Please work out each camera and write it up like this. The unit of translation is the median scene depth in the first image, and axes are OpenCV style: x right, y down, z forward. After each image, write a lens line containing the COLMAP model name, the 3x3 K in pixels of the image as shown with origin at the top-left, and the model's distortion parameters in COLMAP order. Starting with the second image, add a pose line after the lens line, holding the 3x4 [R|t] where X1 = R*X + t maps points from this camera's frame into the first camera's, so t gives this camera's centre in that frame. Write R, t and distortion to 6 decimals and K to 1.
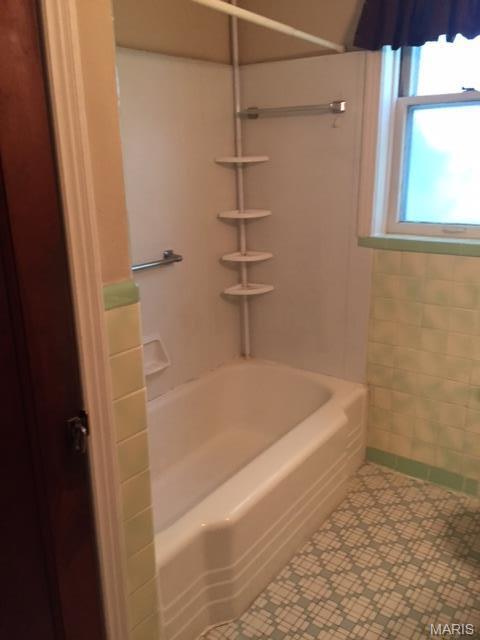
lens RADIAL K [[552.7, 0, 240.0], [0, 552.7, 320.0], [0, 0, 1]] dist [0.086180, -0.140819]
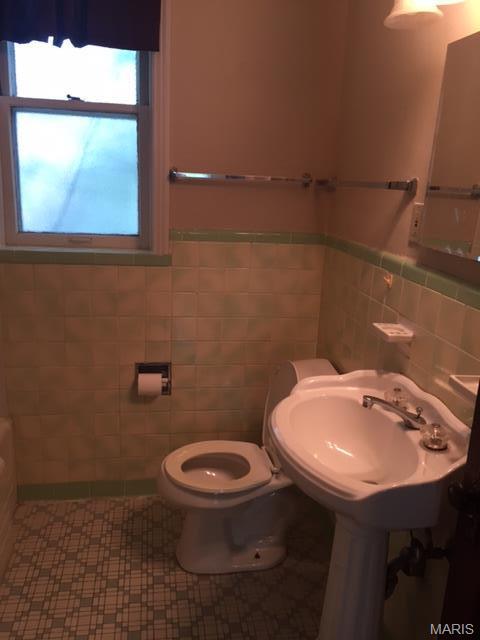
lens RADIAL K [[552.7, 0, 240.0], [0, 552.7, 320.0], [0, 0, 1]] dist [0.086180, -0.140819]
pose [[0.695801, -0.131559, 0.706083, -0.133470], [0.145327, 0.988535, 0.040975, -0.020020], [-0.703378, 0.074102, 0.706943, 0.114903]]
